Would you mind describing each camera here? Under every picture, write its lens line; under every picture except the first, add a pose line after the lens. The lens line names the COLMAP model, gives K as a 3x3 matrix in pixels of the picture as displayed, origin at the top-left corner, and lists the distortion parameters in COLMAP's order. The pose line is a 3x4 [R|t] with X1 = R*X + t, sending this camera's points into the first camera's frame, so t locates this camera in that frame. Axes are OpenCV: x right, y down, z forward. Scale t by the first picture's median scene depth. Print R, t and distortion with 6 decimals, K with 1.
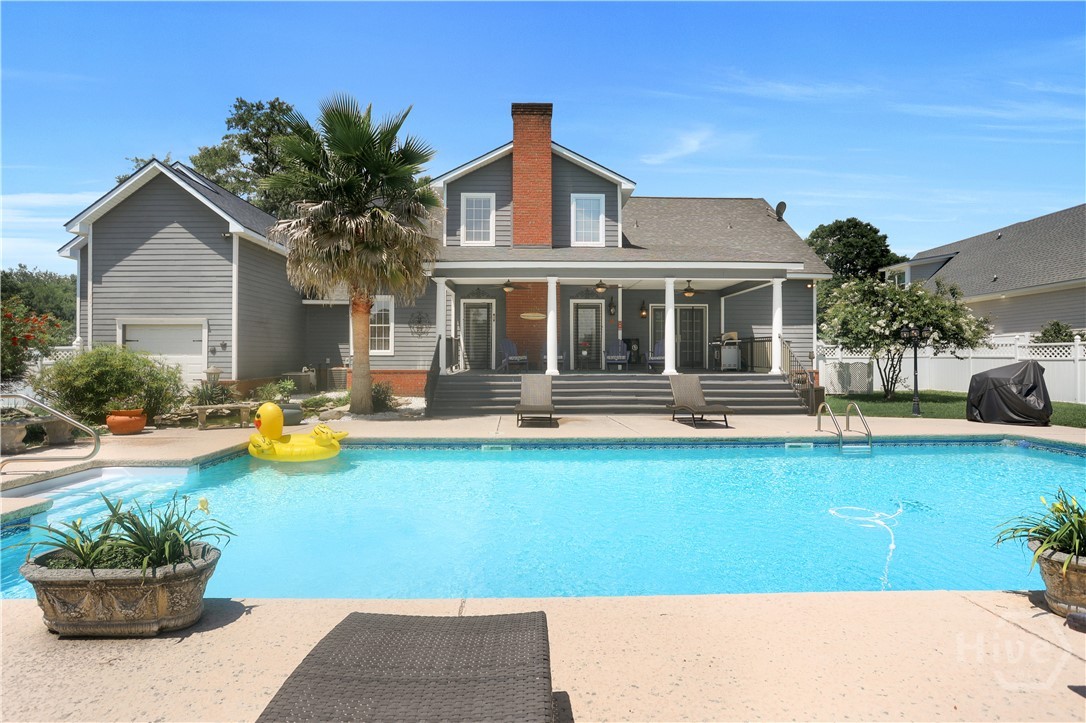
lens RADIAL K [[551.4, 0, 543.9], [0, 551.4, 365.1], [0, 0, 1]] dist [-0.045371, 0.004512]
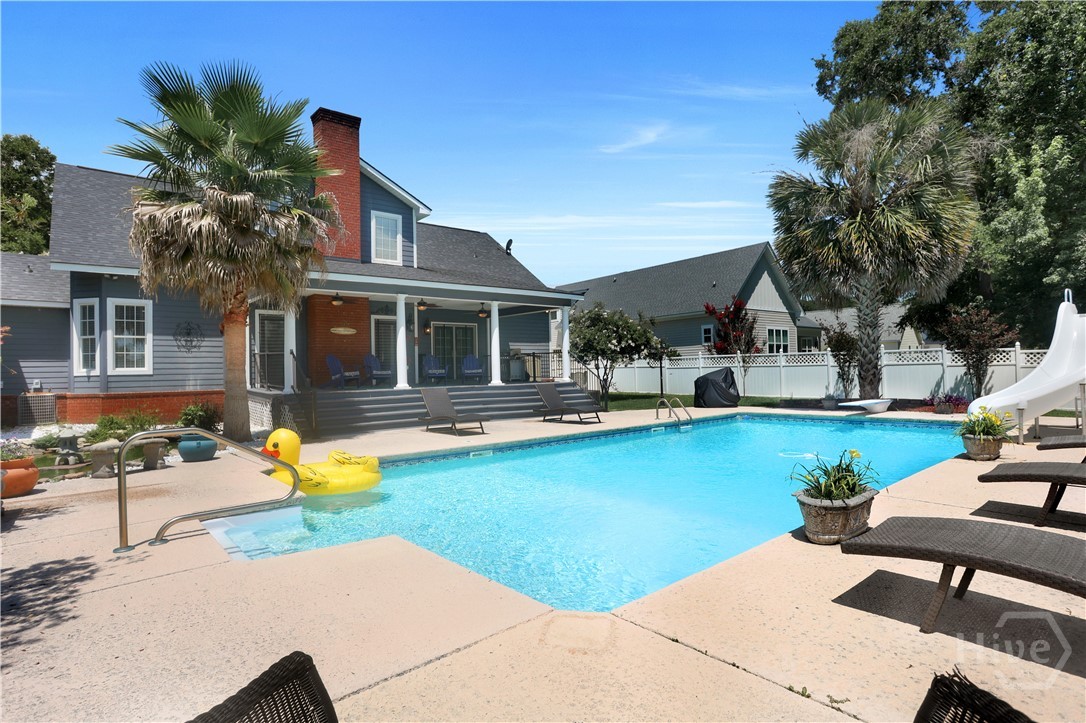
lens RADIAL K [[551.4, 0, 533.8], [0, 551.4, 357.6], [0, 0, 1]] dist [-0.045371, 0.004512]
pose [[0.787283, -0.002890, 0.616584, -0.340362], [0.029246, 0.999039, -0.032659, -0.000488], [-0.615897, 0.043744, 0.786611, 0.037349]]
